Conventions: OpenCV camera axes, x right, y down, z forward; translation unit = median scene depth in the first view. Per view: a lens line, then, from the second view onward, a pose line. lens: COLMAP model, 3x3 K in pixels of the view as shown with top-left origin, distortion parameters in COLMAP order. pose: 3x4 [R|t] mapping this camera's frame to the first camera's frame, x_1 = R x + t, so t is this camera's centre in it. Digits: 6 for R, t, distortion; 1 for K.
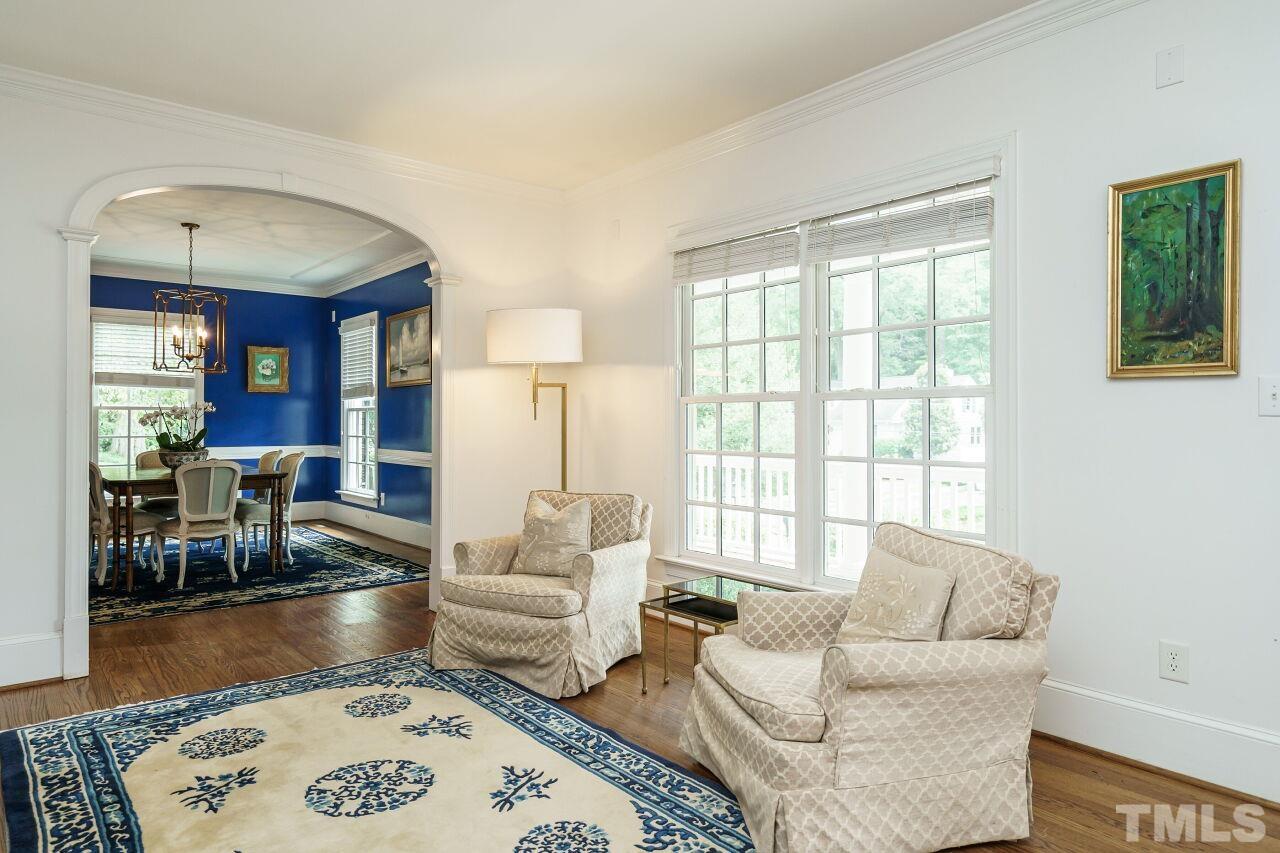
lens RADIAL K [[789.2, 0, 633.0], [0, 789.2, 411.1], [0, 0, 1]] dist [0.002340, 0.002035]
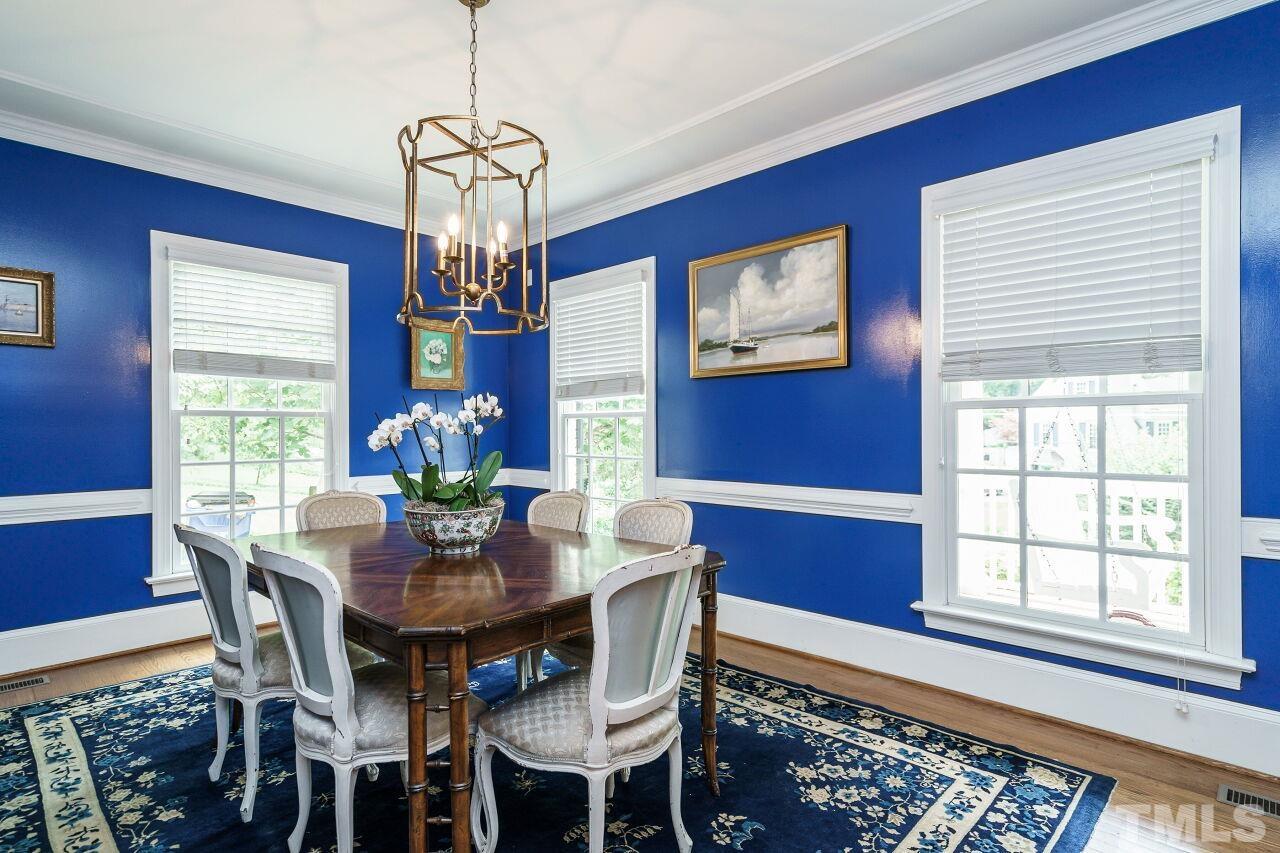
lens RADIAL K [[654.3, 0, 637.5], [0, 654.3, 427.8], [0, 0, 1]] dist [-0.004273, 0.002000]
pose [[0.993130, -0.003164, 0.116973, -0.576753], [0.002186, 0.999962, 0.008491, 0.005578], [-0.116995, -0.008177, 0.993099, 0.705576]]
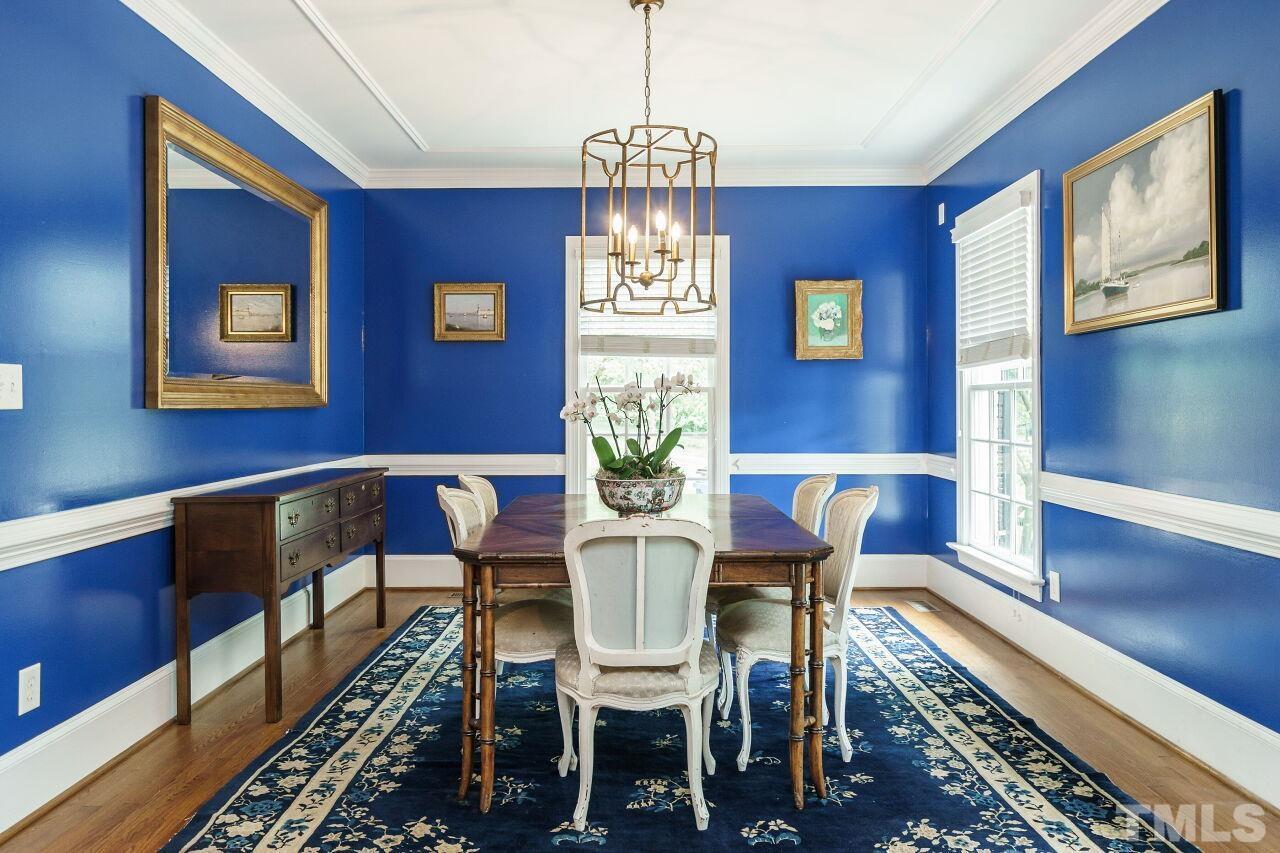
lens RADIAL K [[883.4, 0, 626.0], [0, 883.4, 399.3], [0, 0, 1]] dist [0.000733, -0.004743]
pose [[0.764547, -0.004110, -0.644555, -0.256617], [0.008161, 0.999961, 0.003304, 0.002816], [0.644516, -0.007786, 0.764551, 0.658944]]
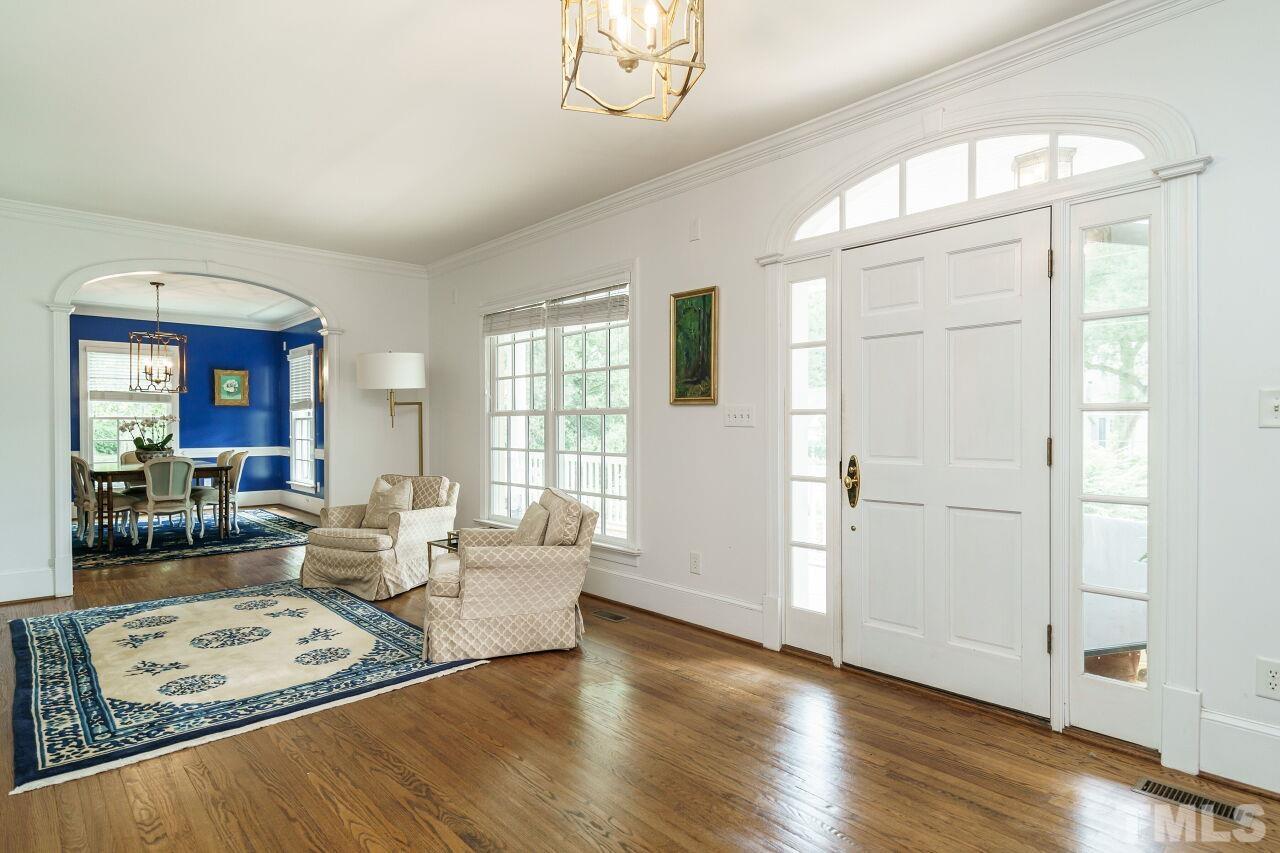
lens RADIAL K [[694.6, 0, 639.1], [0, 694.6, 430.1], [0, 0, 1]] dist [0.002291, 0.000980]
pose [[0.998572, -0.001940, 0.053392, 0.222091], [0.000929, 0.999820, 0.018955, -0.007144], [-0.053419, -0.018879, 0.998394, -0.264266]]
